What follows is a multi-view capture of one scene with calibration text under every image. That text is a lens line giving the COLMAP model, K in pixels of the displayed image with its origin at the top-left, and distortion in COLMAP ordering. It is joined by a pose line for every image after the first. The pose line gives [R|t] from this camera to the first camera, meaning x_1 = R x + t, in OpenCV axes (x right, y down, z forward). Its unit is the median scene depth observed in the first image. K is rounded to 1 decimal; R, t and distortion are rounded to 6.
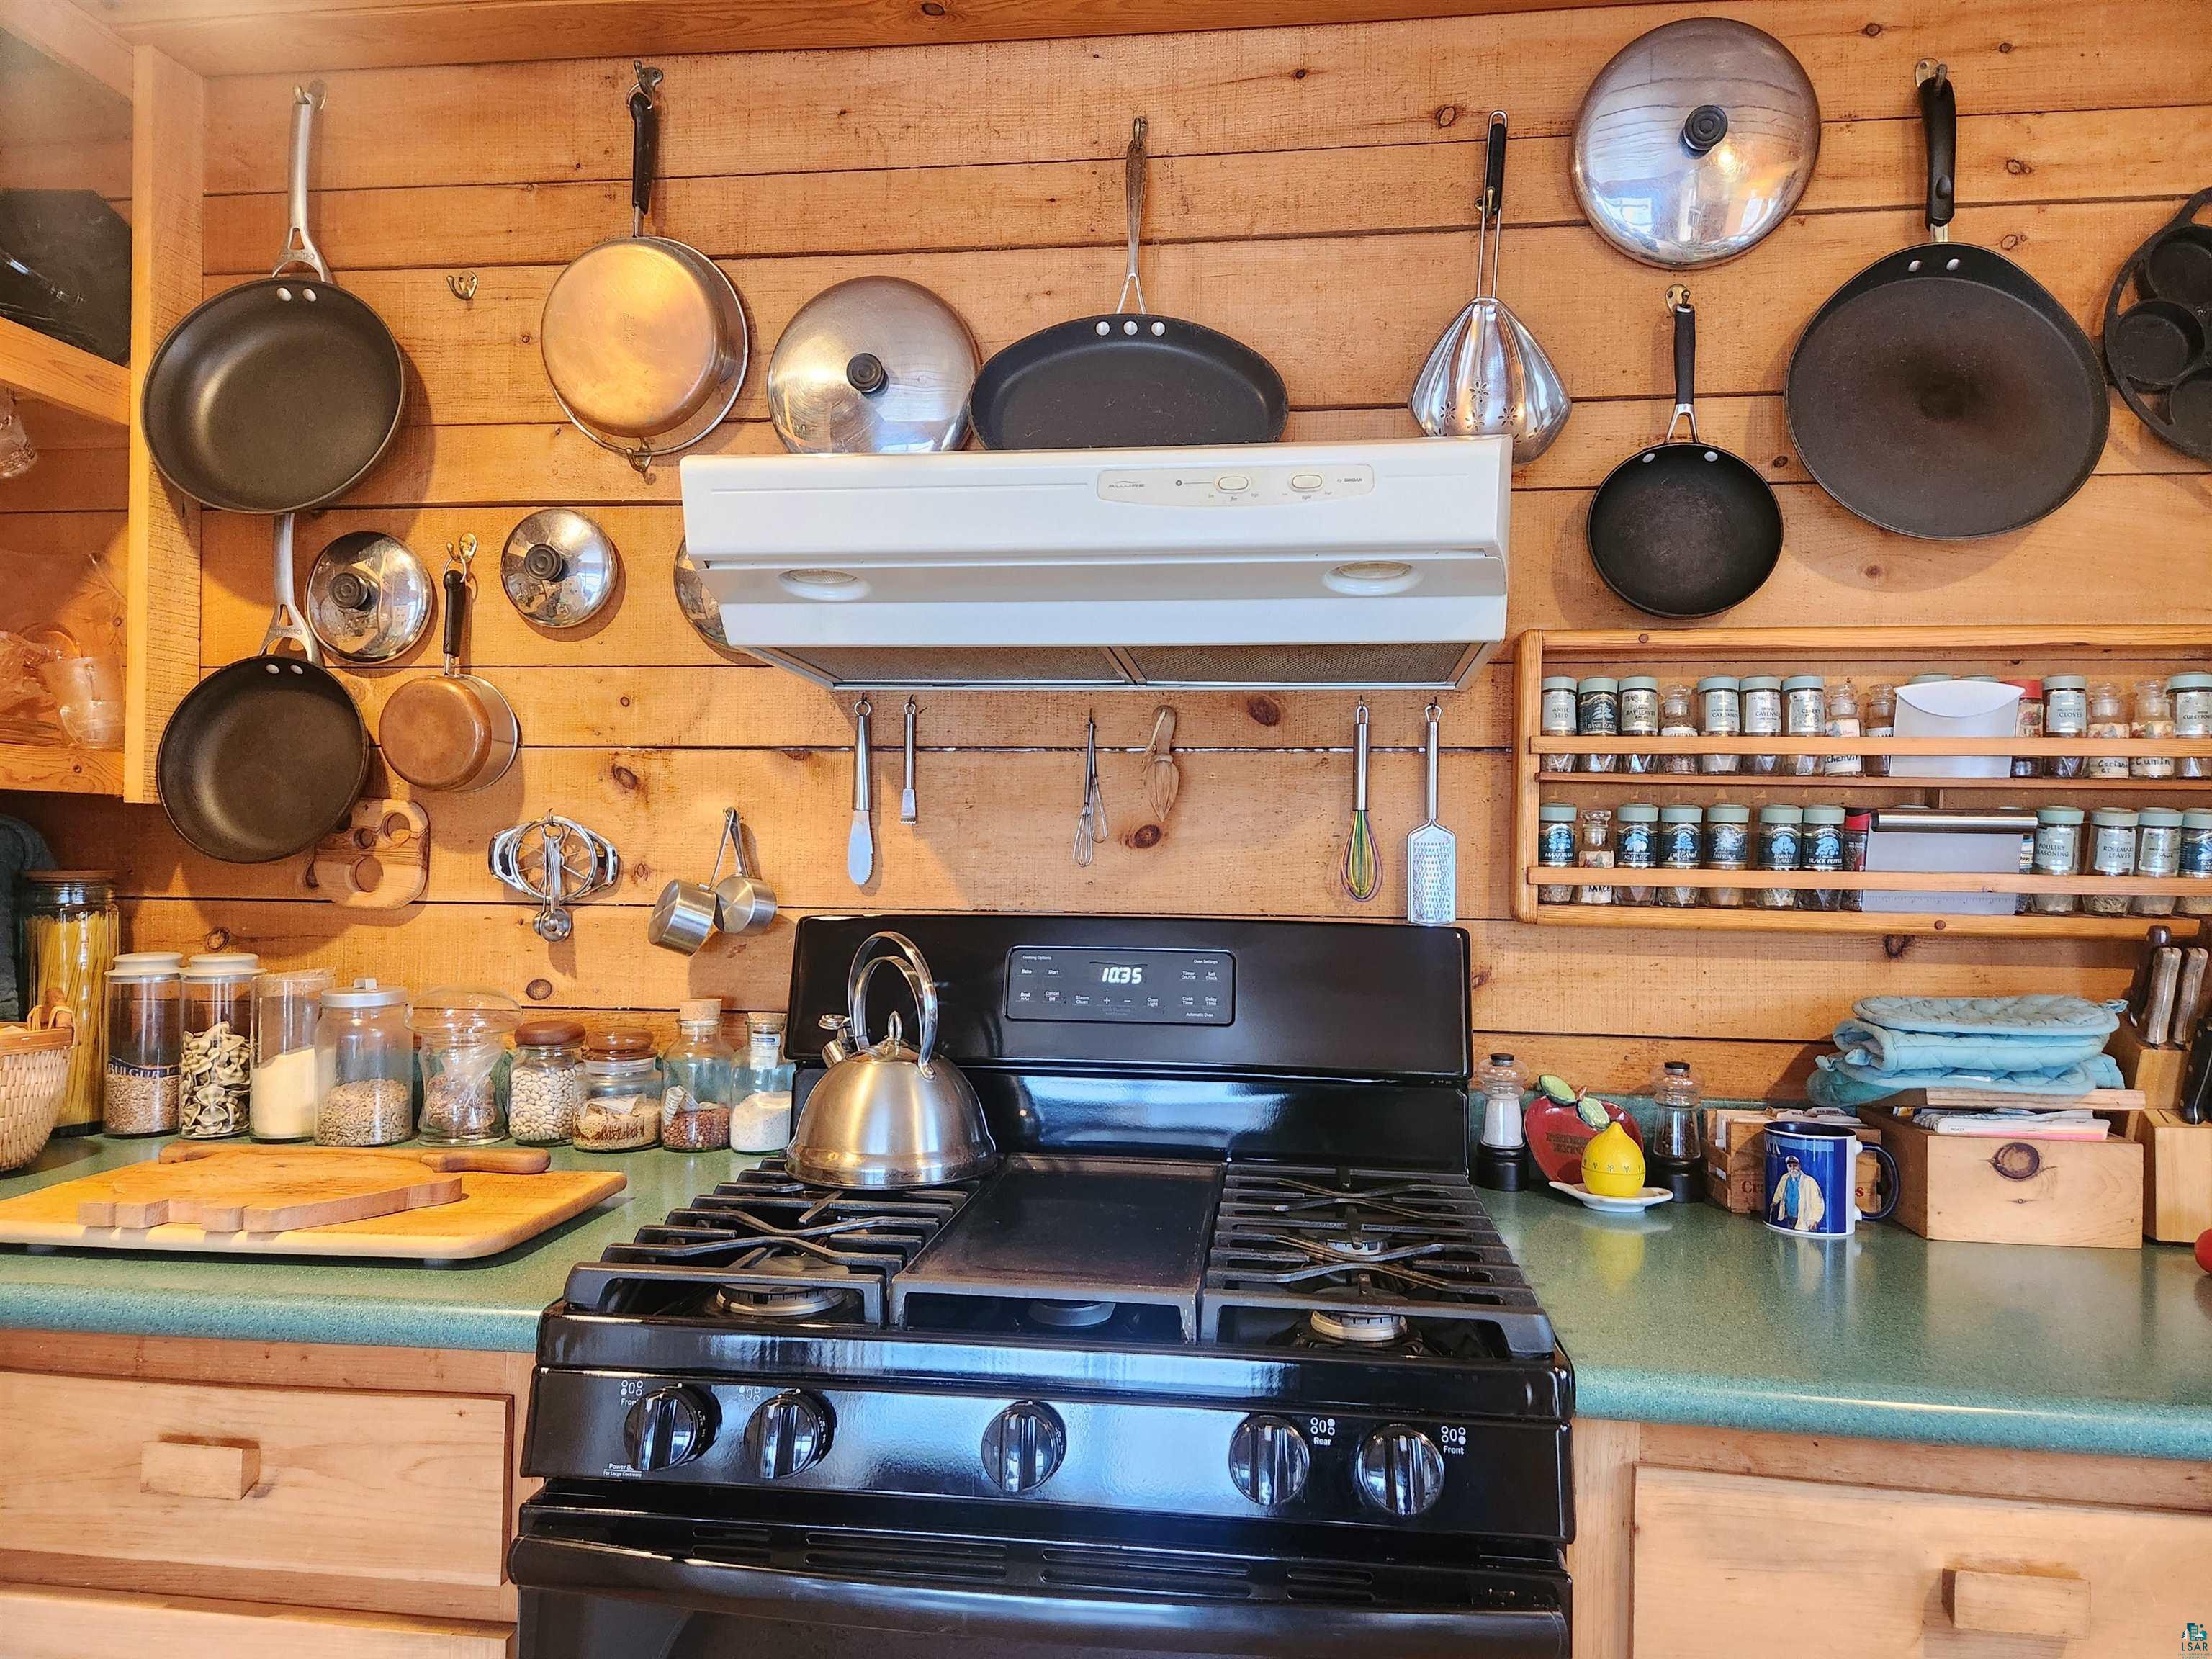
lens RADIAL K [[1477.3, 0, 1098.7], [0, 1477.3, 846.1], [0, 0, 1]] dist [0.083703, -0.070115]
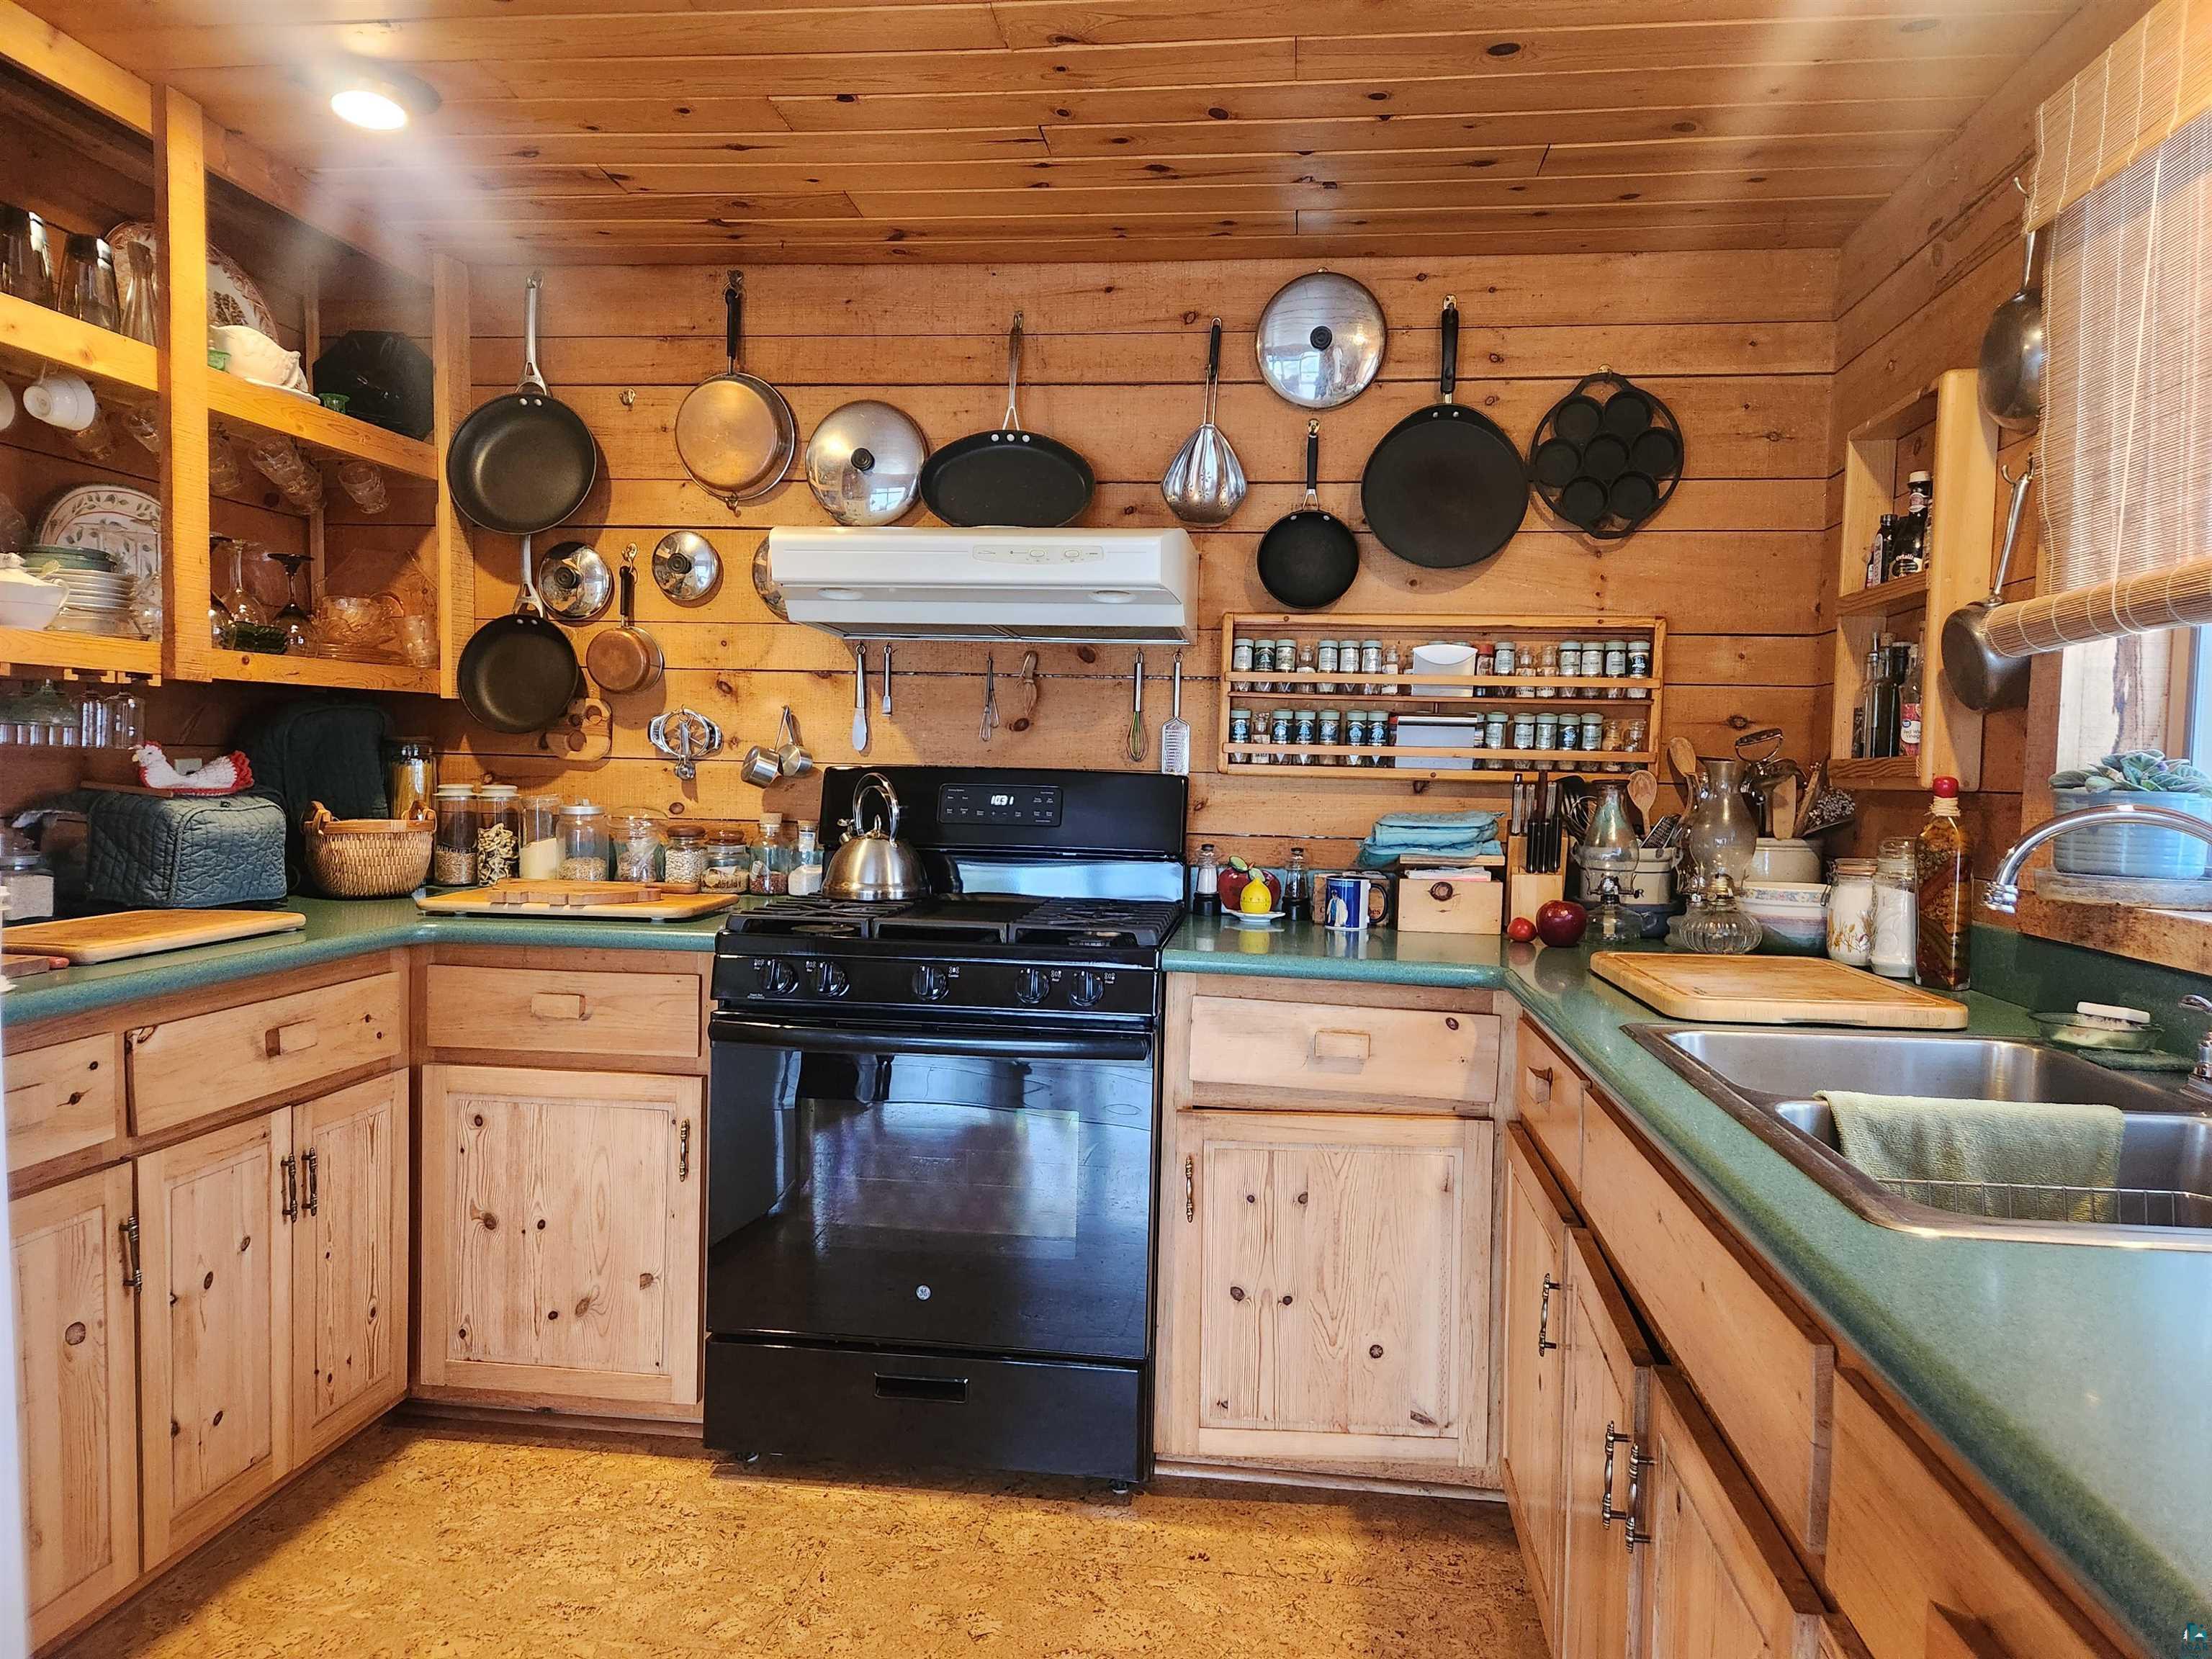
lens RADIAL K [[1477.3, 0, 1109.0], [0, 1477.3, 843.5], [0, 0, 1]] dist [0.083703, -0.070115]
pose [[0.999947, 0.009573, 0.003749, 0.135966], [-0.009806, 0.997639, 0.067975, 0.014514], [-0.003090, -0.068008, 0.997680, -0.800236]]
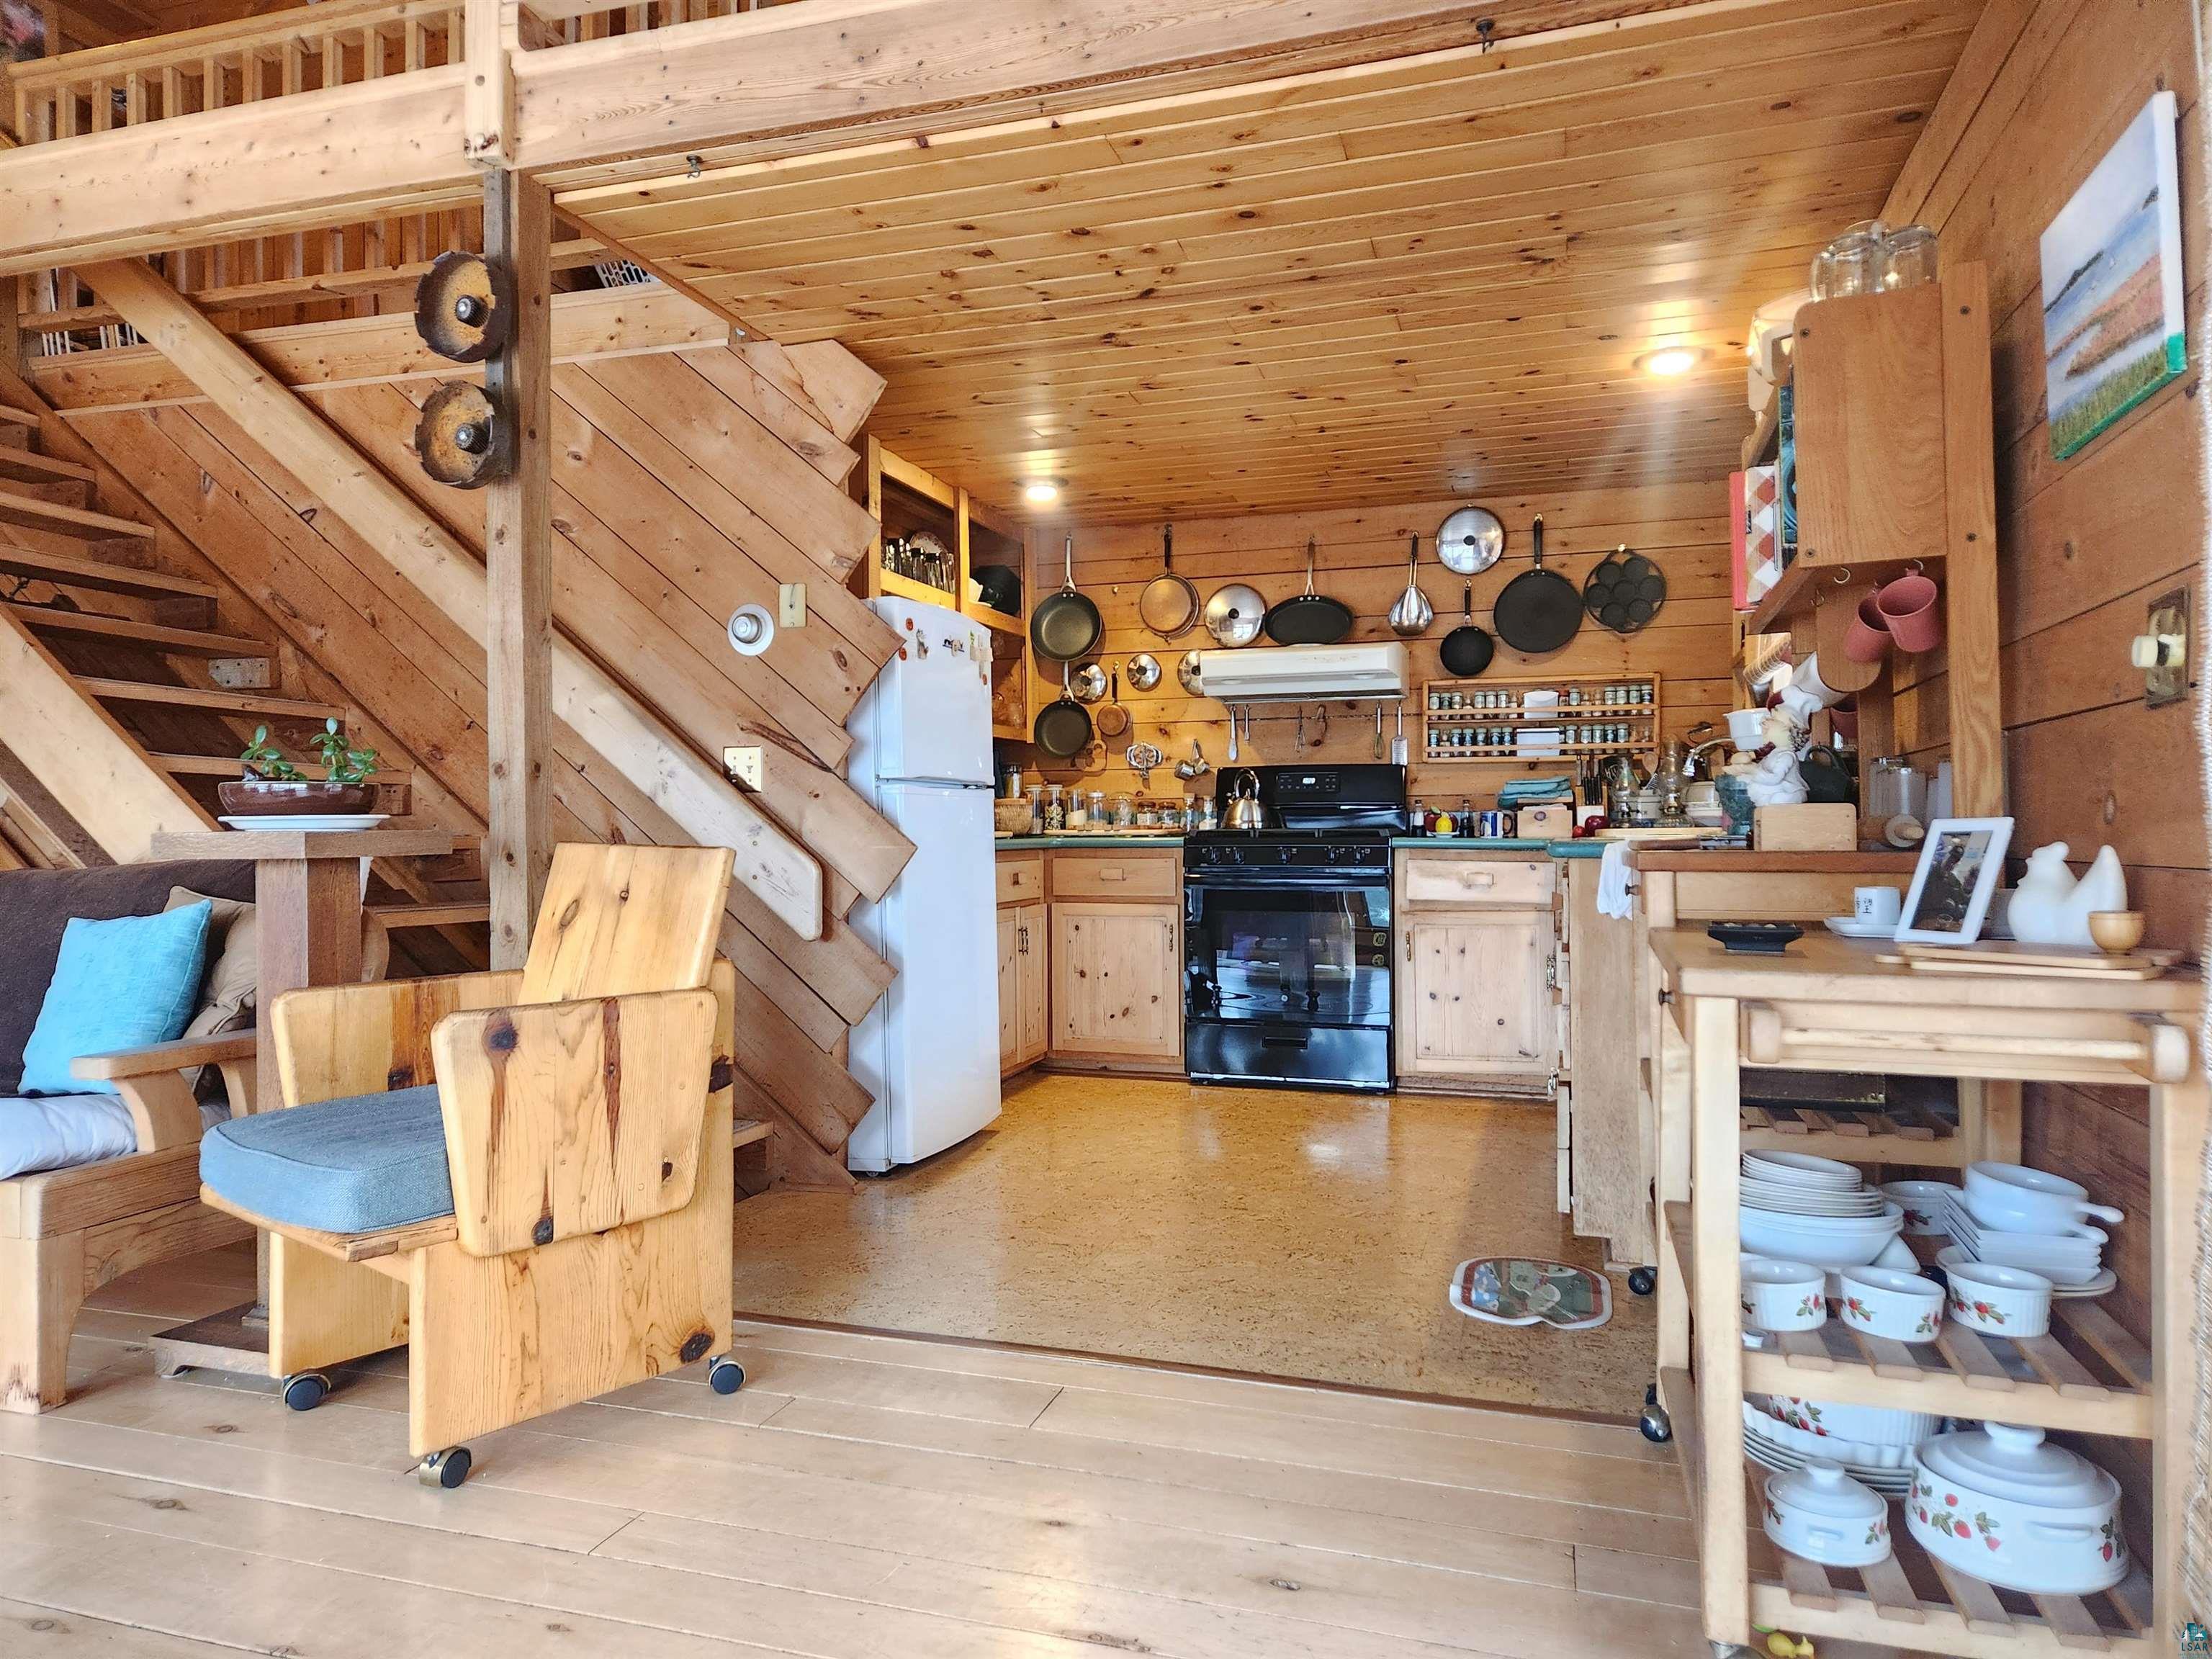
lens RADIAL K [[1477.3, 0, 1077.5], [0, 1477.3, 828.5], [0, 0, 1]] dist [0.083703, -0.070115]
pose [[0.981707, -0.018682, -0.189477, 0.136653], [0.020521, 0.999759, 0.007749, 0.157296], [0.189287, -0.011496, 0.981855, -2.538103]]
